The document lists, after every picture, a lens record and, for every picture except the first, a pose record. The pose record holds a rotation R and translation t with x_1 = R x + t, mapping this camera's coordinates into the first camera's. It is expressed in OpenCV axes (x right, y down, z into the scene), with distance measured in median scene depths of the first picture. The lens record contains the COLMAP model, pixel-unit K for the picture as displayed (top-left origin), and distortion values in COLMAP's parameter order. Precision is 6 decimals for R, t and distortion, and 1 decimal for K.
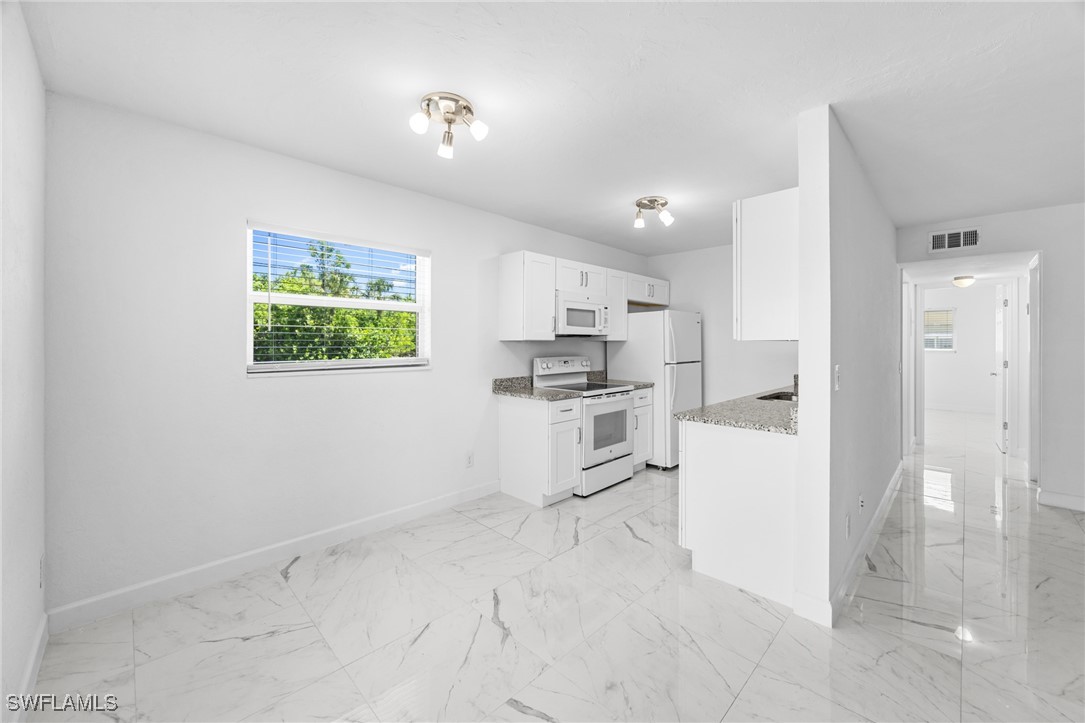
lens RADIAL K [[421.7, 0, 554.5], [0, 421.7, 346.5], [0, 0, 1]] dist [-0.003300, -0.000171]
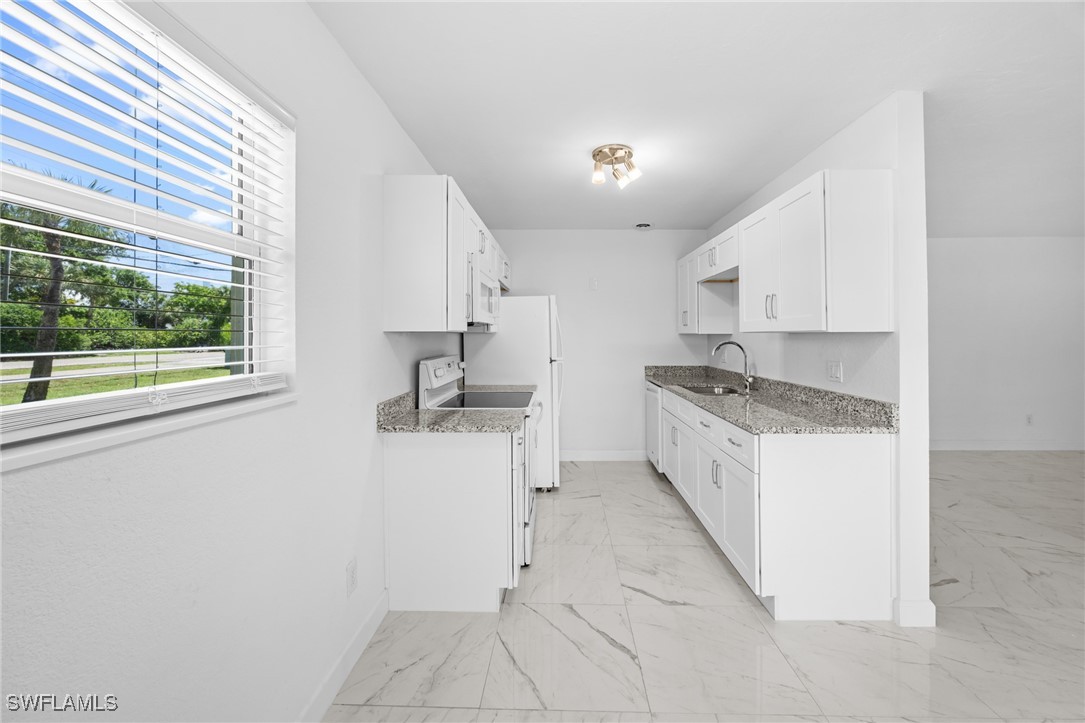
lens RADIAL K [[427.5, 0, 550.3], [0, 427.5, 332.8], [0, 0, 1]] dist [-0.002030, -0.000123]
pose [[0.732176, 0.000670, 0.681115, -0.419791], [0.007796, 0.999926, -0.009364, -0.006400], [-0.681071, 0.012167, 0.732116, 0.547235]]
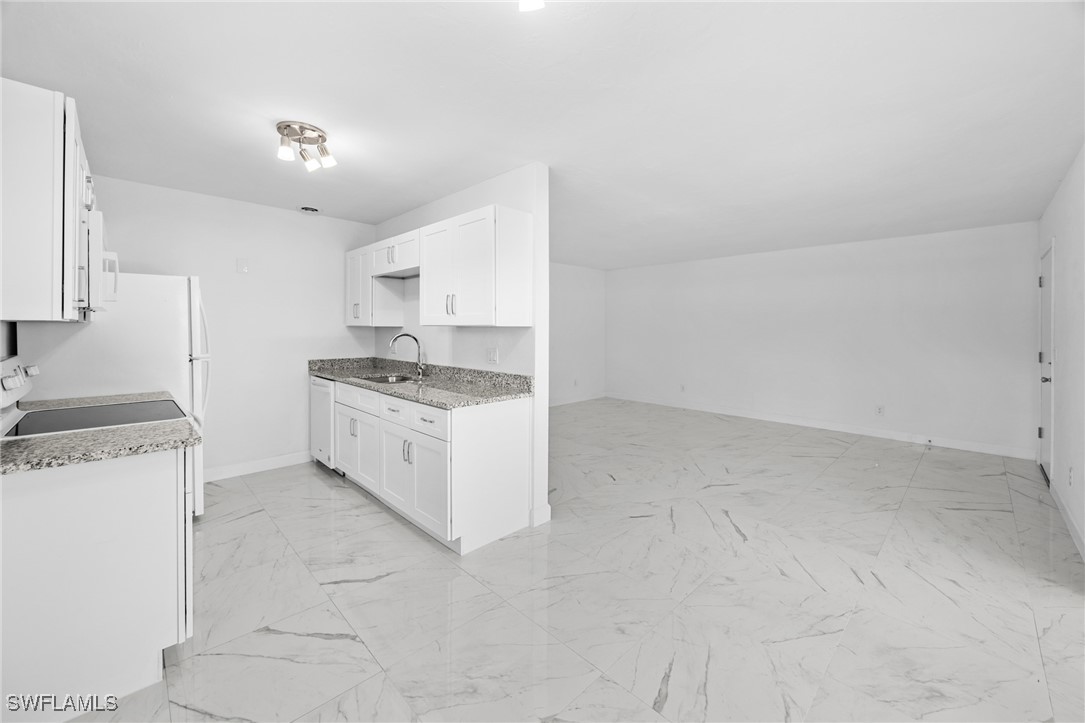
lens RADIAL K [[427.9, 0, 546.7], [0, 427.9, 329.7], [0, 0, 1]] dist [0.000540, 0.000346]
pose [[0.019970, -0.005795, 0.999784, -0.534709], [0.001303, 0.999983, 0.005770, -0.008353], [-0.999800, 0.001187, 0.019978, 0.613537]]
